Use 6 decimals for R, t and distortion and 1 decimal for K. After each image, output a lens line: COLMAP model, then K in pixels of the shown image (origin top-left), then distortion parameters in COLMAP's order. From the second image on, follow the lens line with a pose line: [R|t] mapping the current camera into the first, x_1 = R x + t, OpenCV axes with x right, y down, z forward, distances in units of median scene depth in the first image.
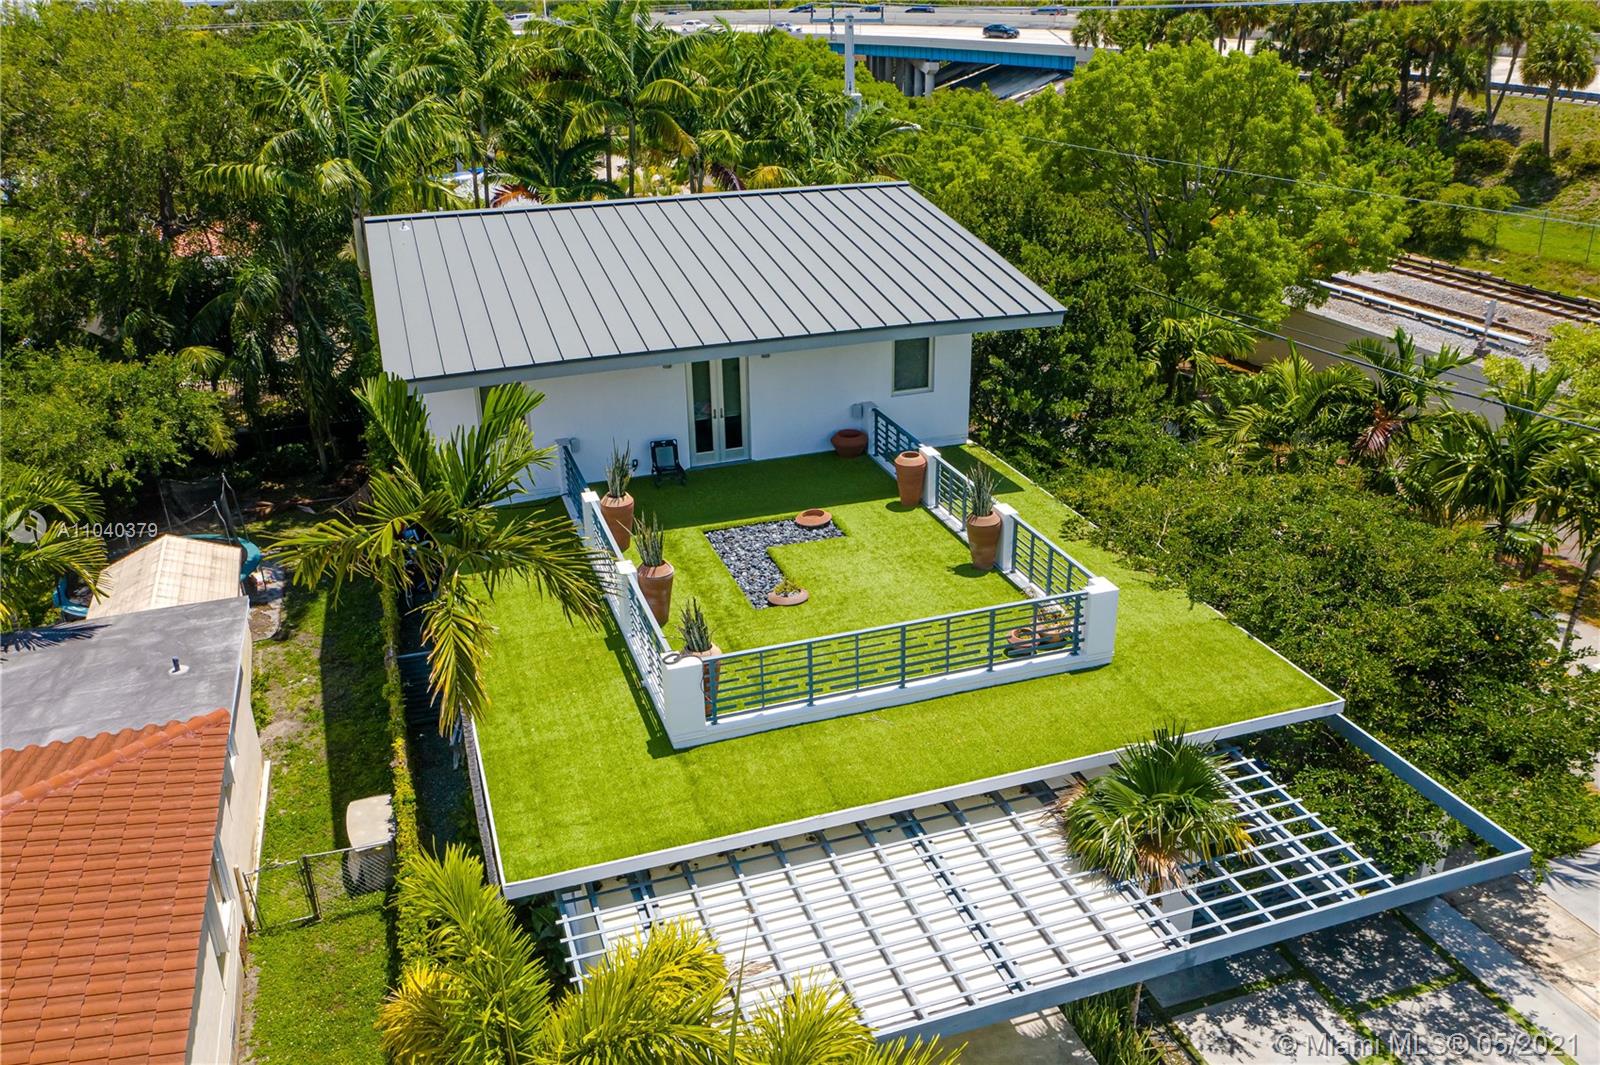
lens RADIAL K [[1251.5, 0, 795.3], [0, 1251.5, 525.4], [0, 0, 1]] dist [-0.000249, -0.052732]
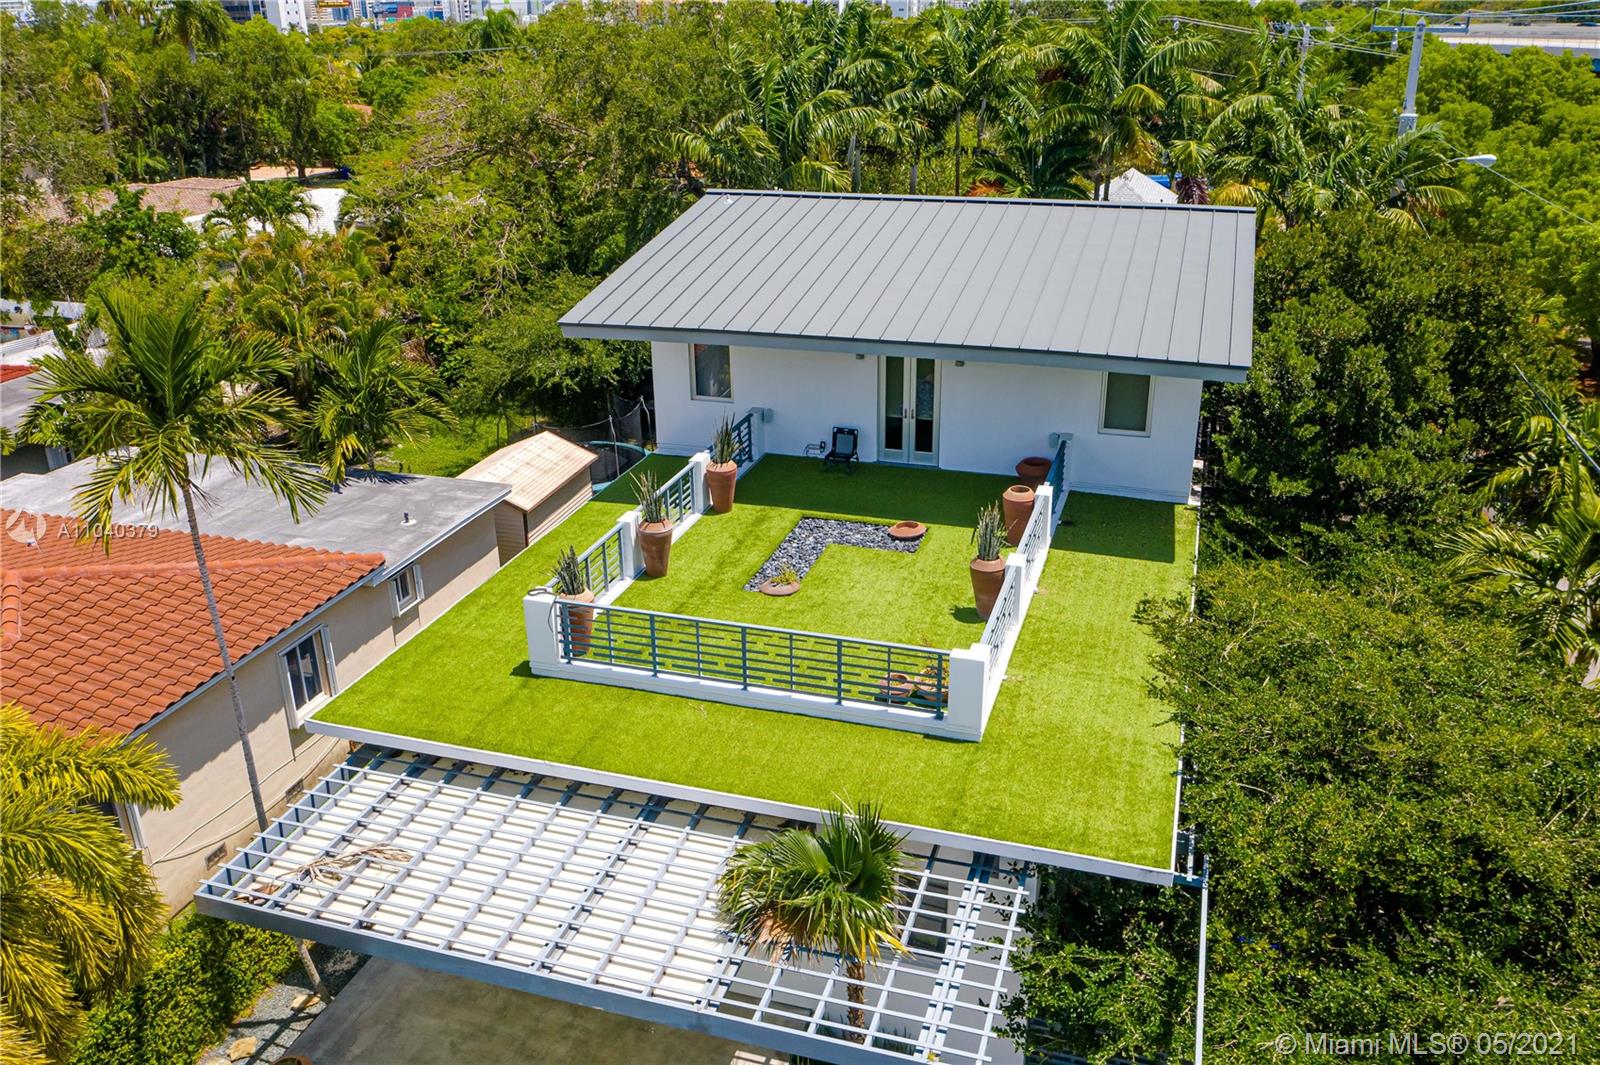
lens RADIAL K [[1251.5, 0, 795.3], [0, 1251.5, 525.4], [0, 0, 1]] dist [-0.000249, -0.052732]
pose [[0.800794, 0.231141, -0.552543, 0.444635], [-0.231875, 0.970237, 0.069818, -0.052607], [0.552235, 0.072211, 0.830555, 0.131675]]
